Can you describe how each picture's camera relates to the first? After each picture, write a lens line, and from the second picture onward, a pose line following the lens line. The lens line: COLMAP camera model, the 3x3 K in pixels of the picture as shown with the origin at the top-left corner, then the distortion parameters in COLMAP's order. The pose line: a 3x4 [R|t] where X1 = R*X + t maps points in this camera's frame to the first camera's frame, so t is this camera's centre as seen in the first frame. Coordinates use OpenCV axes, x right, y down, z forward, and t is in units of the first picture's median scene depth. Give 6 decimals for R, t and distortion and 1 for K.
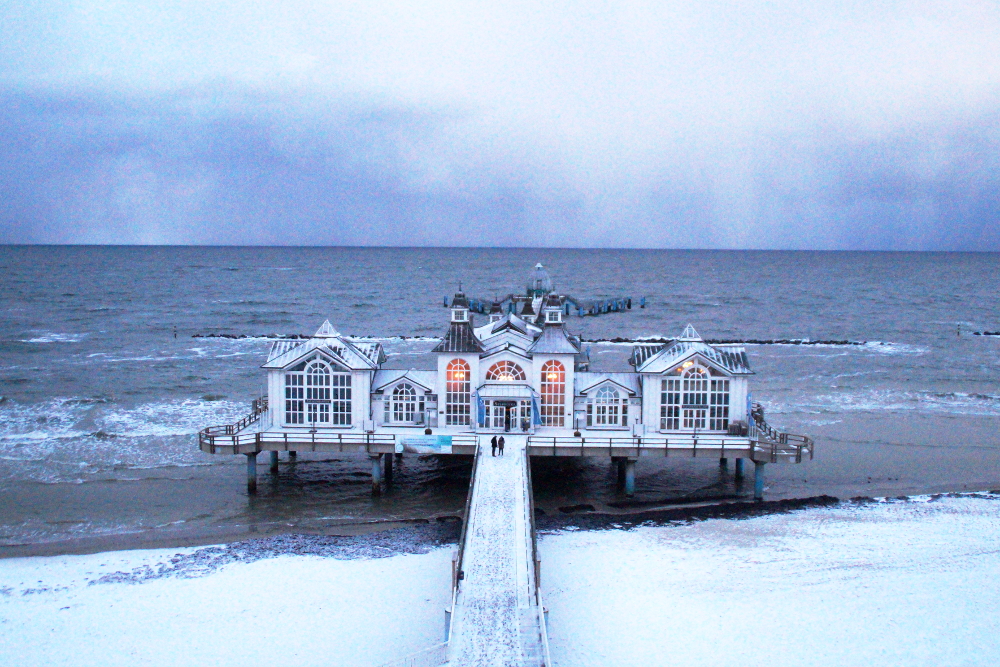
lens RADIAL K [[947.8, 0, 503.9], [0, 947.8, 333.2], [0, 0, 1]] dist [-0.043966, 0.000000]
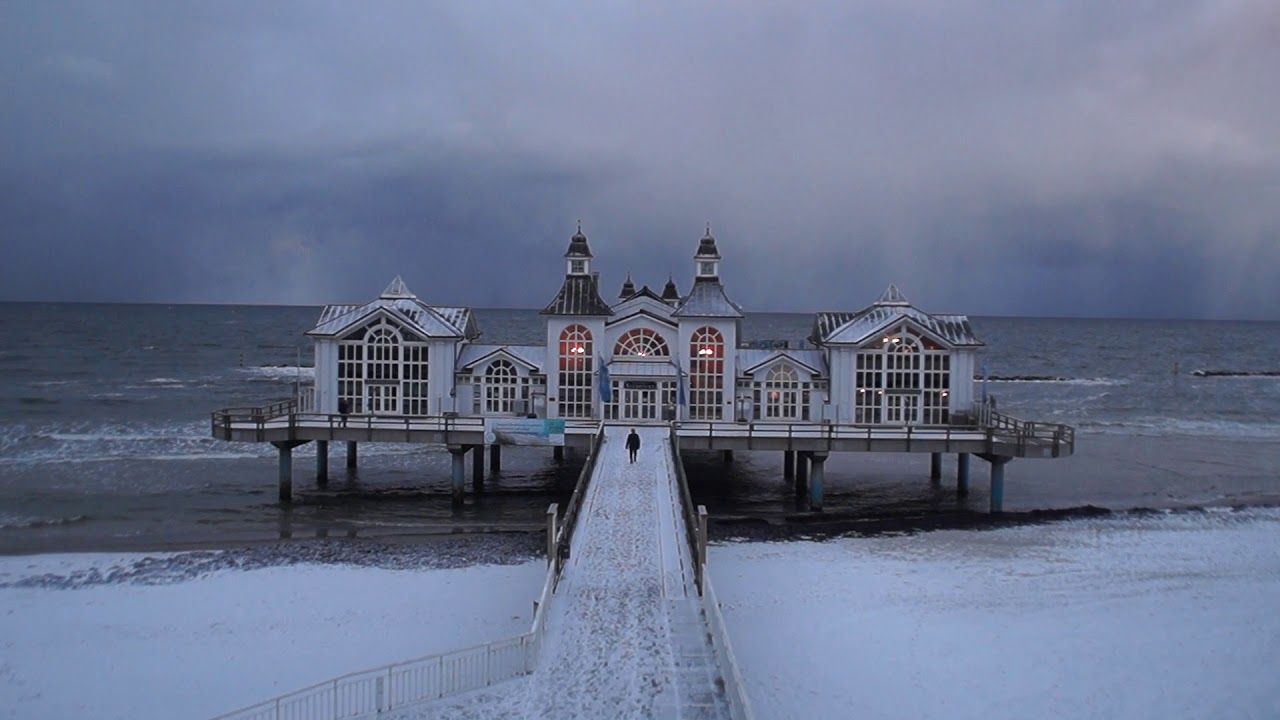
lens RADIAL K [[1049.7, 0, 634.4], [0, 1049.7, 358.7], [0, 0, 1]] dist [-0.107265, 0.006379]
pose [[0.999983, 0.005218, -0.002492, -0.001478], [-0.005350, 0.998405, -0.056208, 0.106204], [0.002195, 0.056220, 0.998416, 0.218712]]
